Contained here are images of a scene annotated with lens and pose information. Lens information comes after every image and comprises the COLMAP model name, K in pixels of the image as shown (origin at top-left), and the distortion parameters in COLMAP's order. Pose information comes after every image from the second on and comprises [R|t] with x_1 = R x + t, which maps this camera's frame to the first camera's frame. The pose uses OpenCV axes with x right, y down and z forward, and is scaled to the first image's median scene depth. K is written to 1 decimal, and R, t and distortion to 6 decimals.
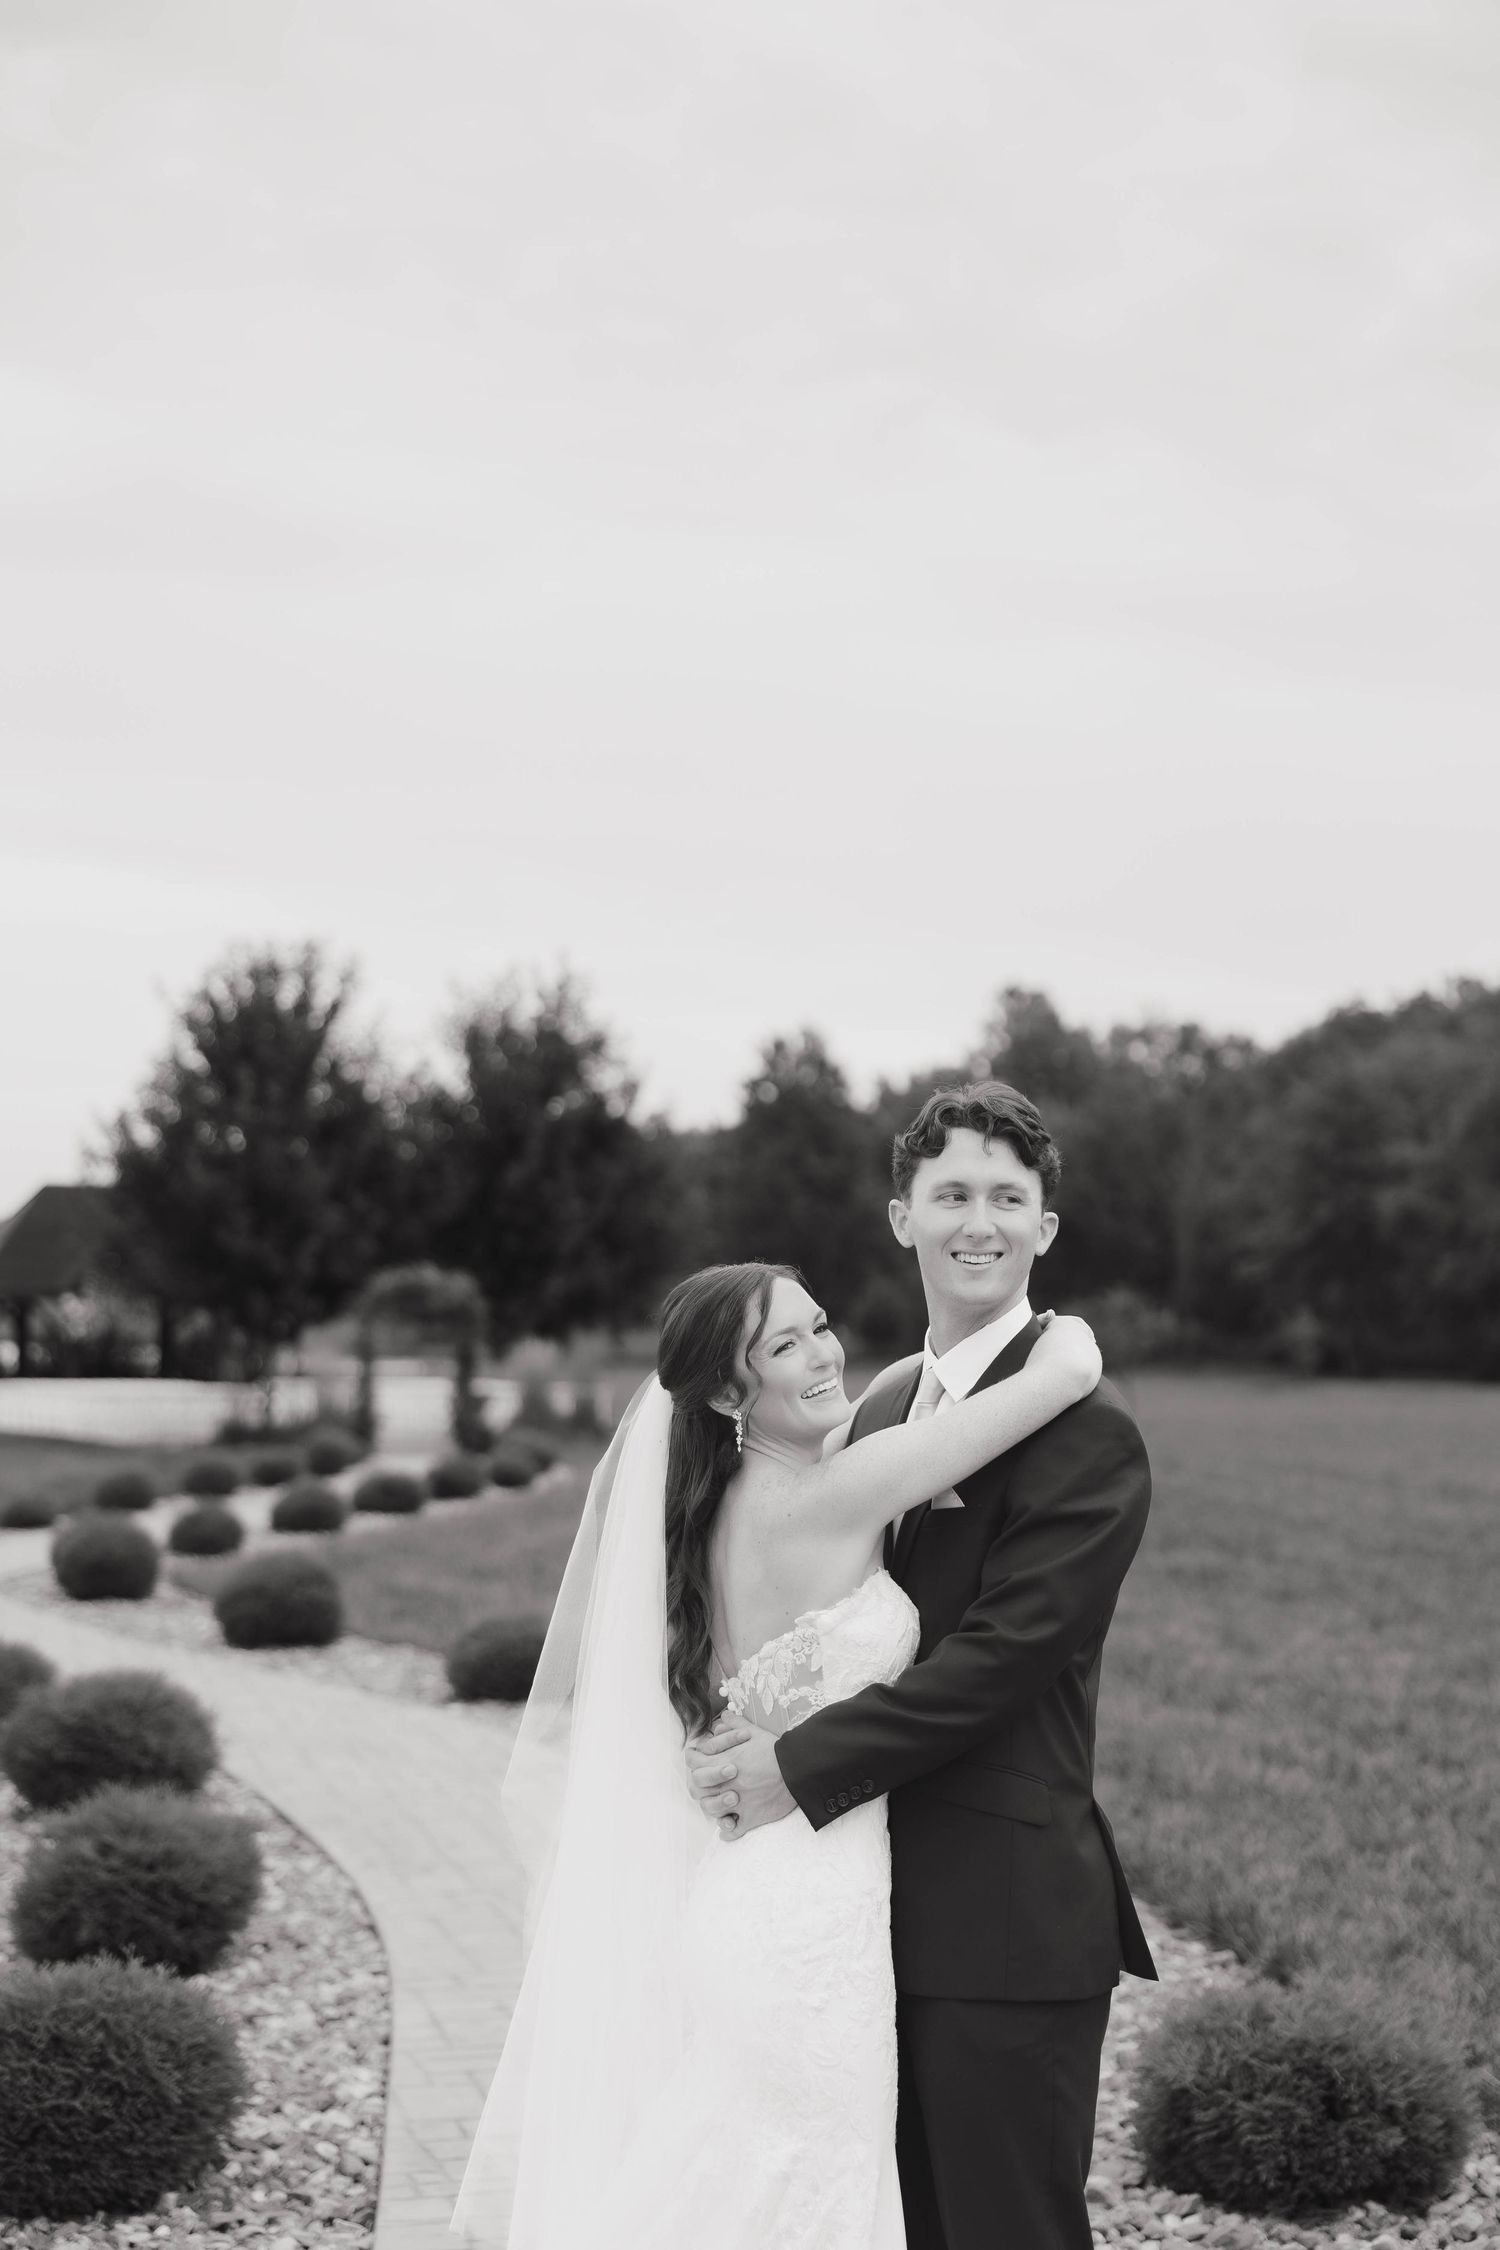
lens RADIAL K [[3139.3, 0, 790.8], [0, 3139.3, 1178.3], [0, 0, 1]] dist [0.005442, 0.003538]
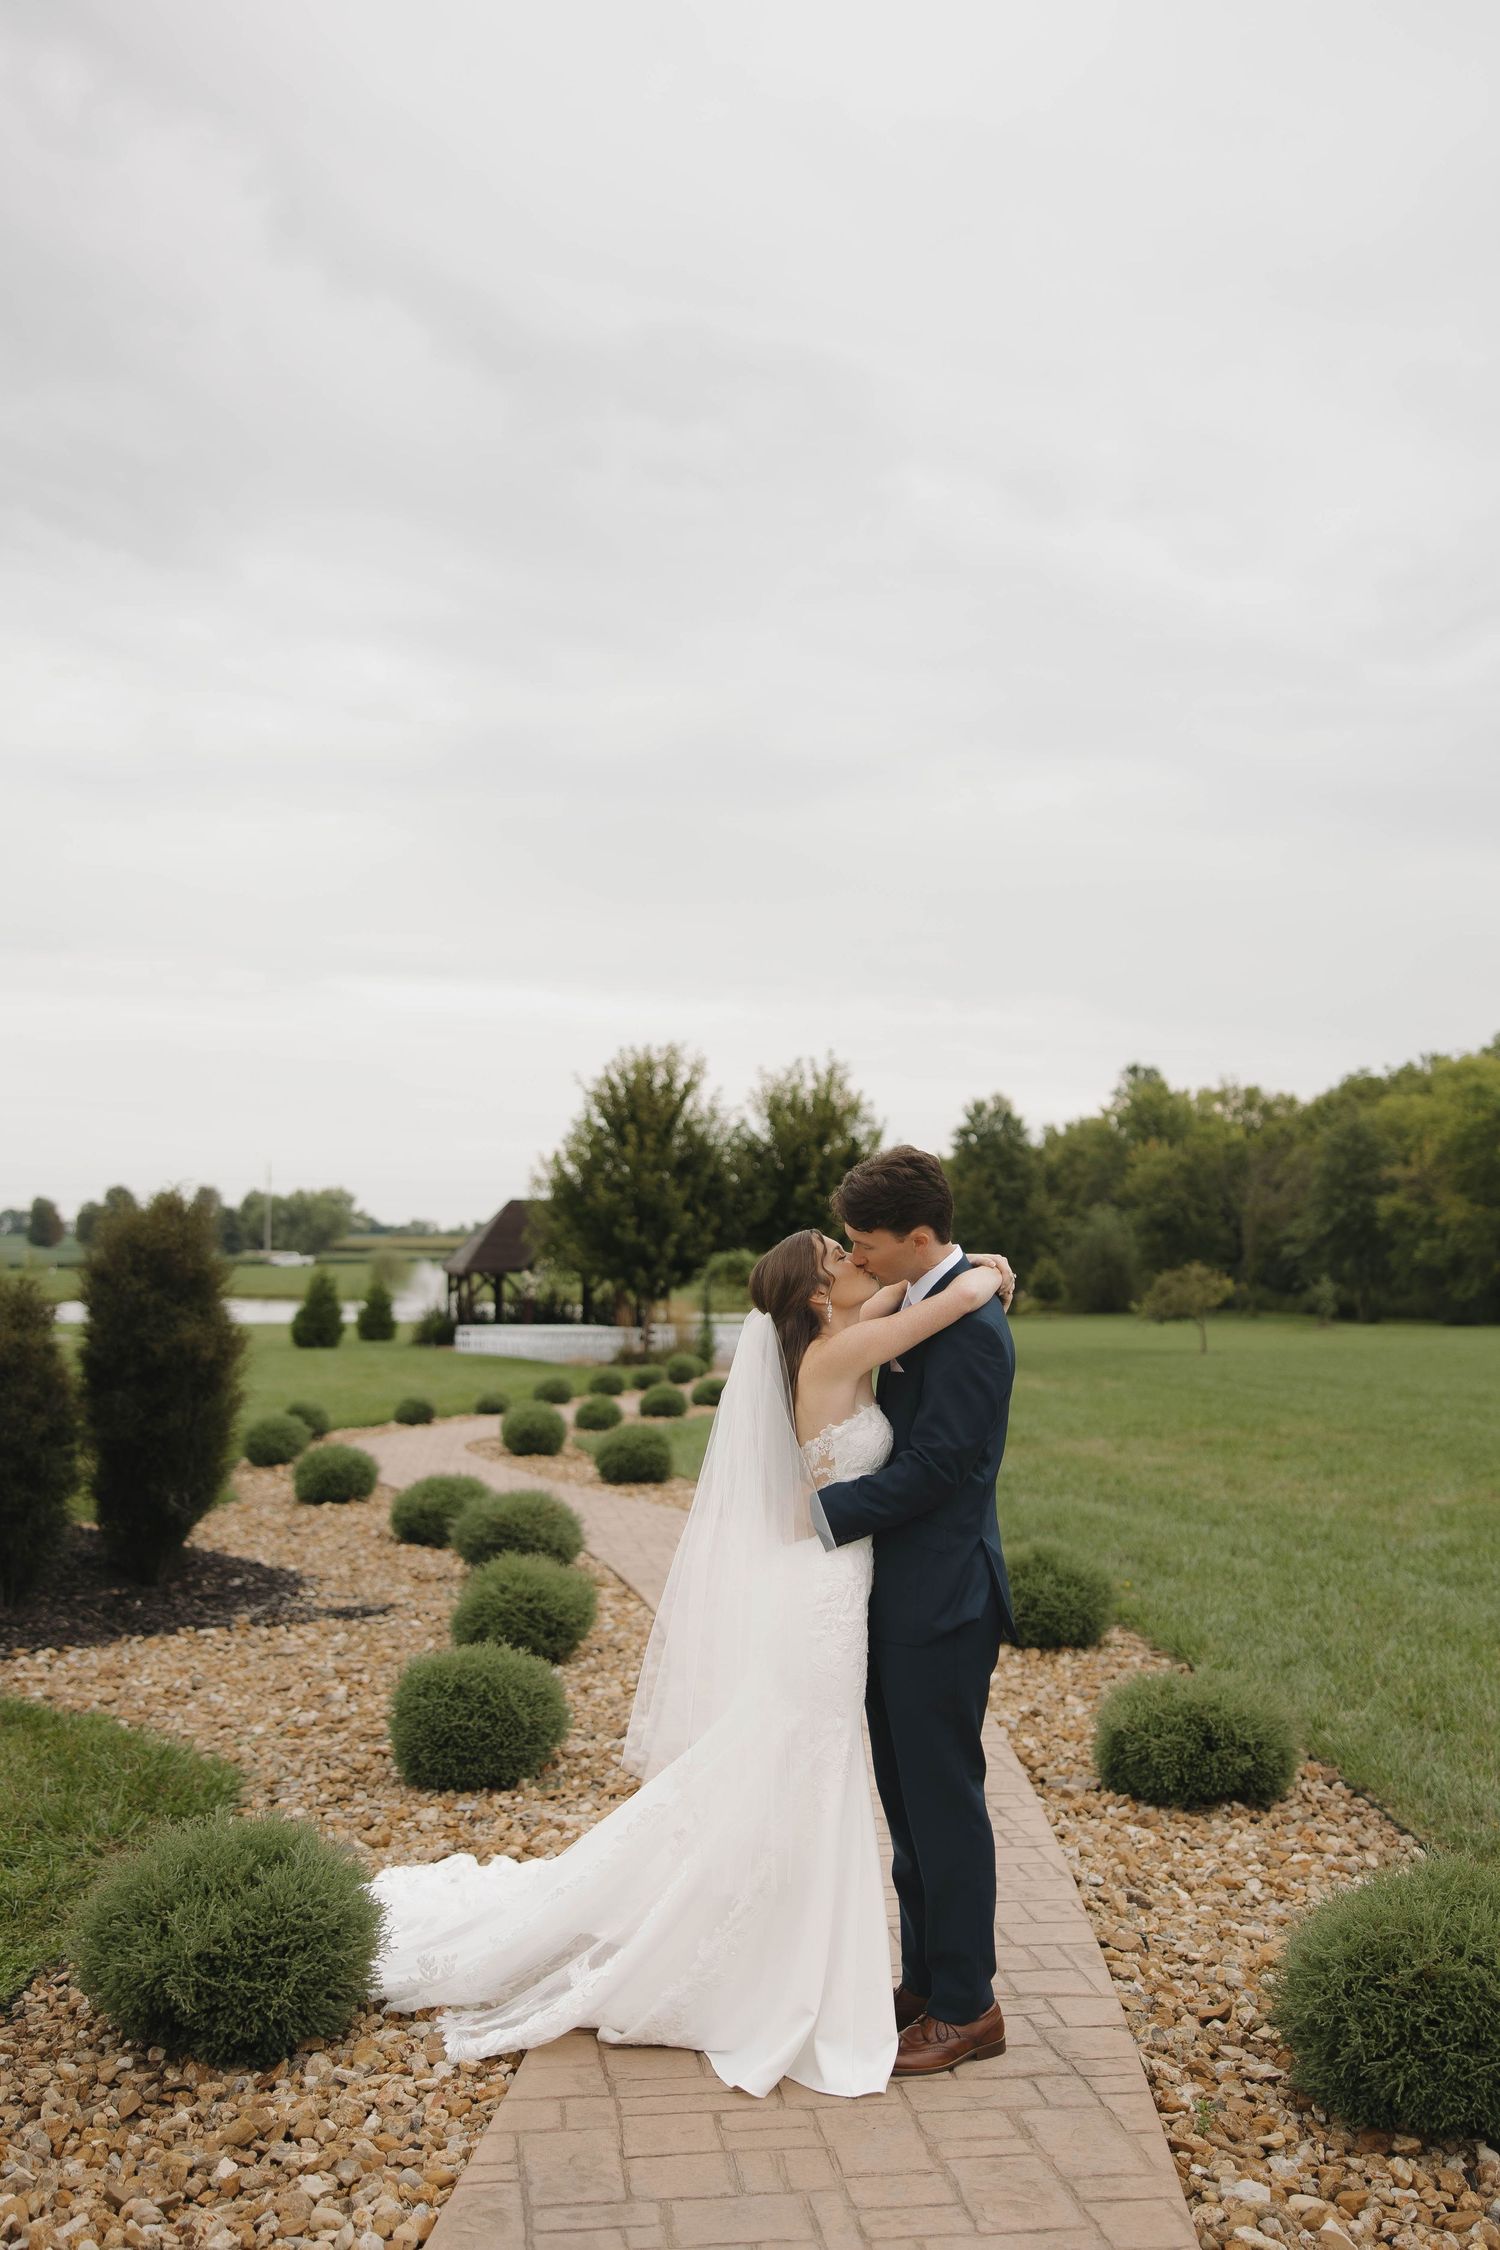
lens RADIAL K [[2043.6, 0, 760.7], [0, 2043.6, 1130.9], [0, 0, 1]] dist [-0.007111, 0.013451]
pose [[0.993065, -0.012885, -0.116859, 0.038553], [0.009199, 0.999445, -0.032027, 0.002607], [0.117207, 0.030730, 0.992632, -0.062853]]
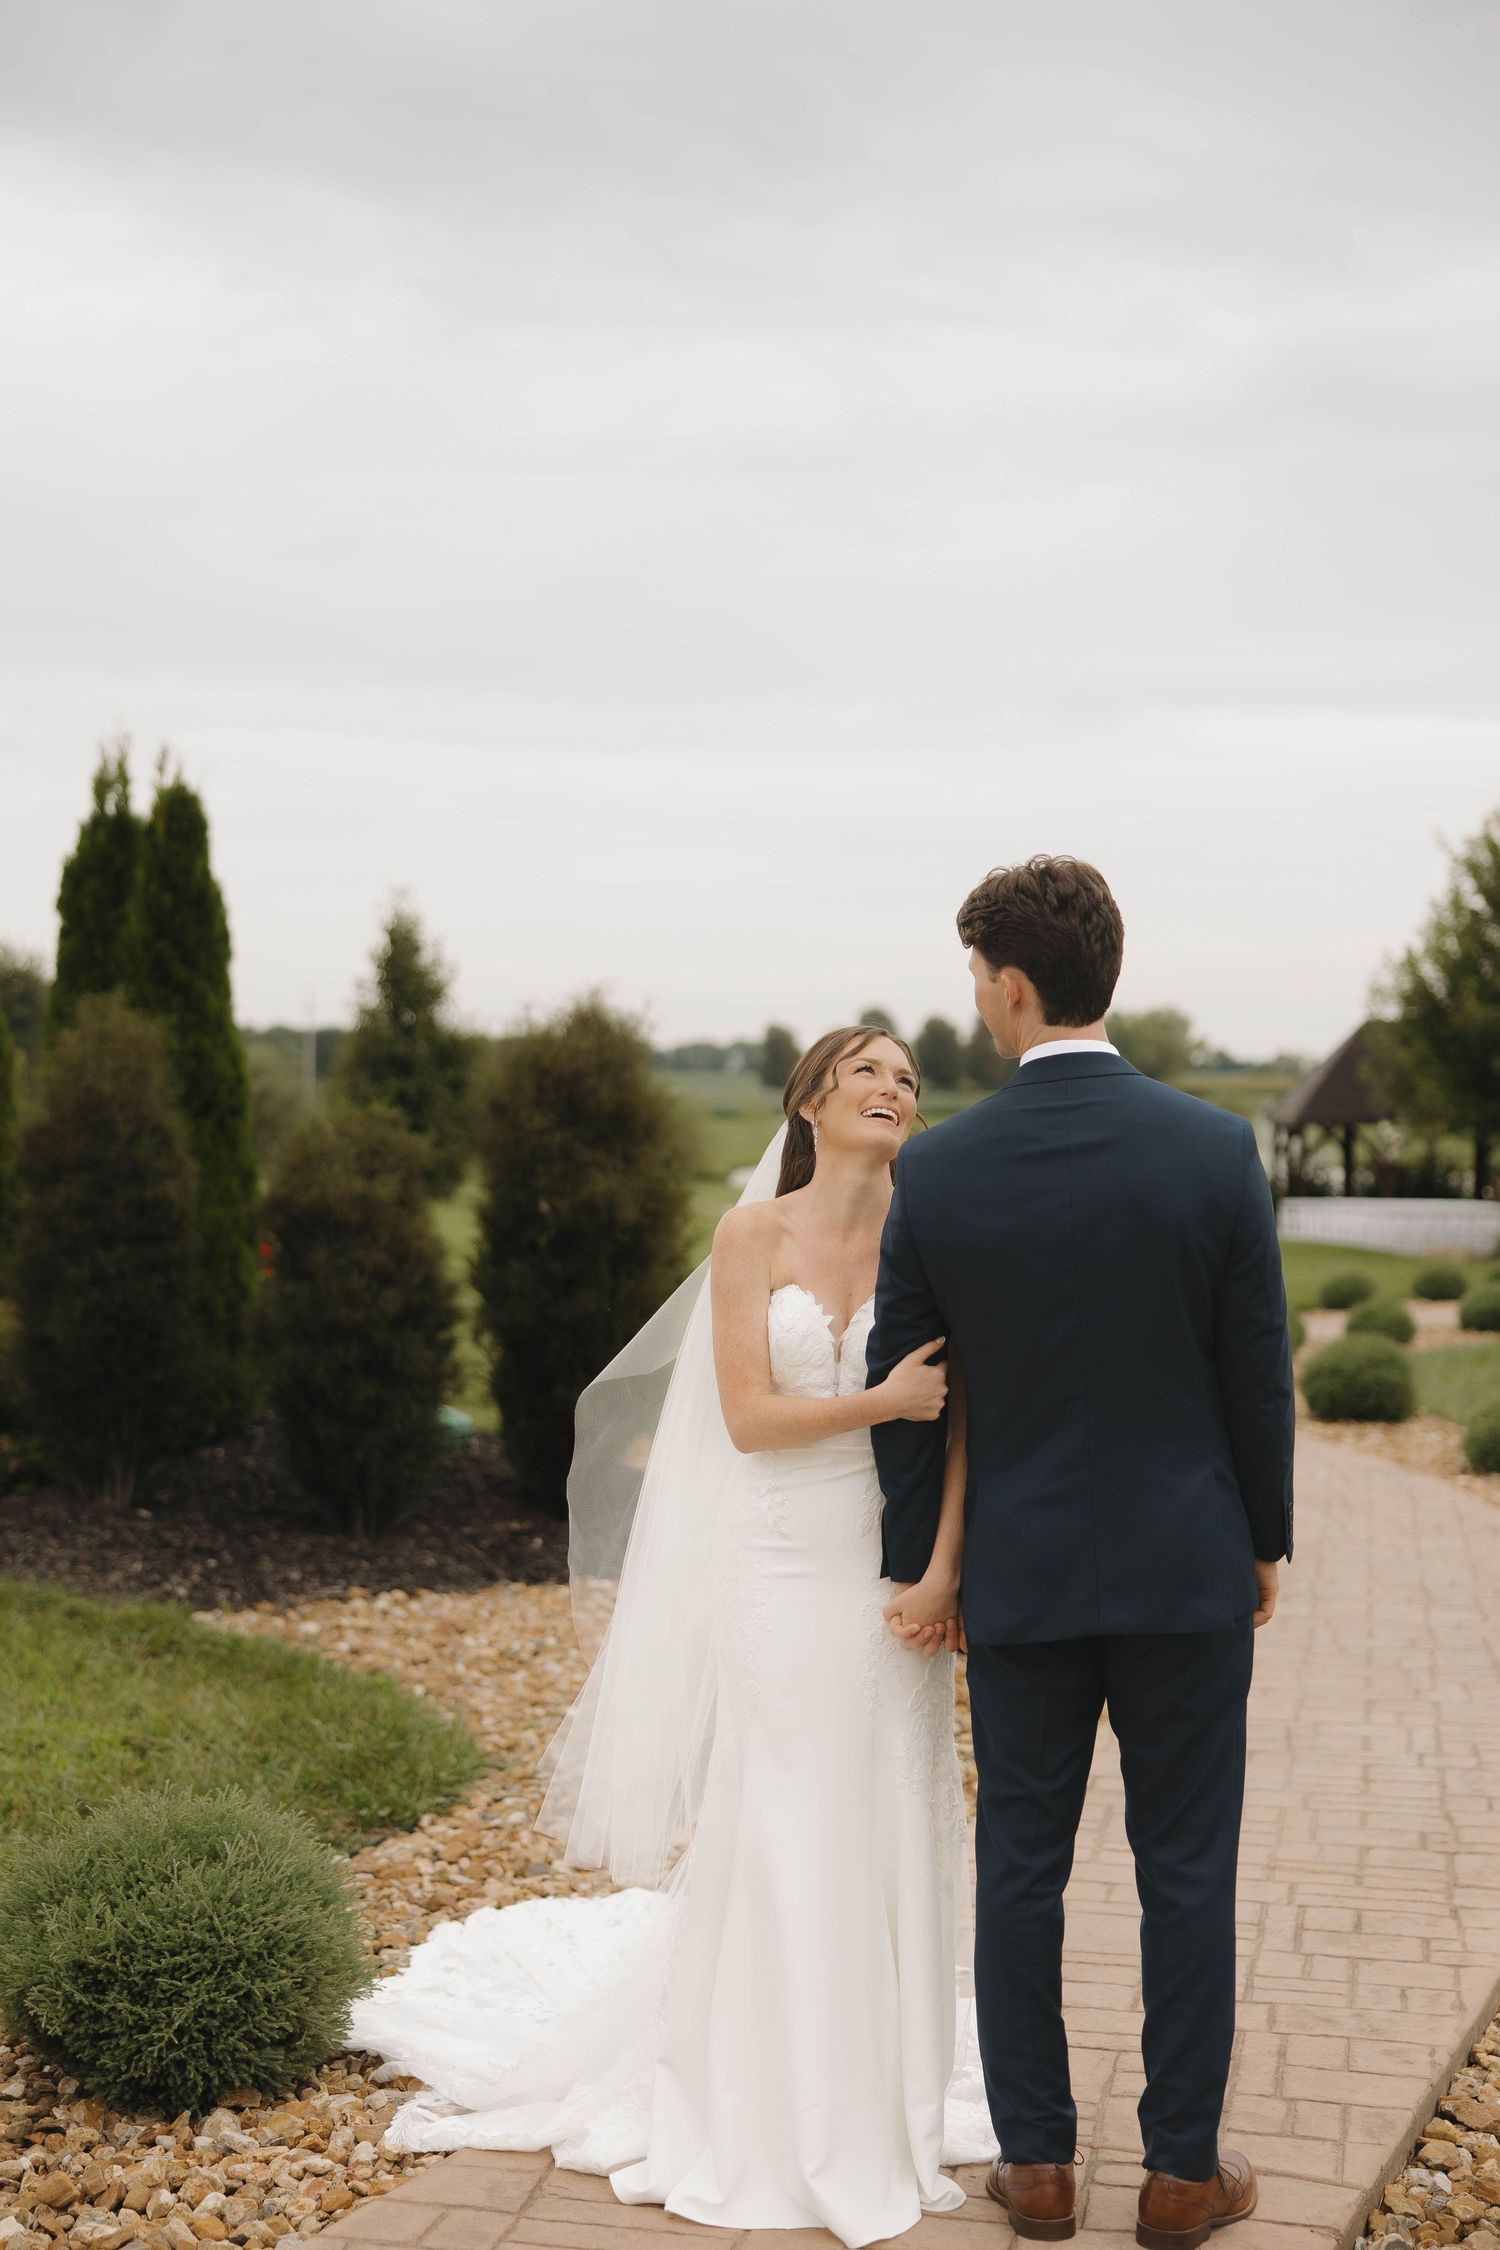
lens RADIAL K [[2902.7, 0, 746.0], [0, 2902.7, 1164.2], [0, 0, 1]] dist [0.002926, -0.003035]
pose [[0.884671, 0.007099, -0.466162, 0.173032], [0.015374, 0.998896, 0.044389, 0.012990], [0.465962, -0.046436, 0.883585, -0.004559]]
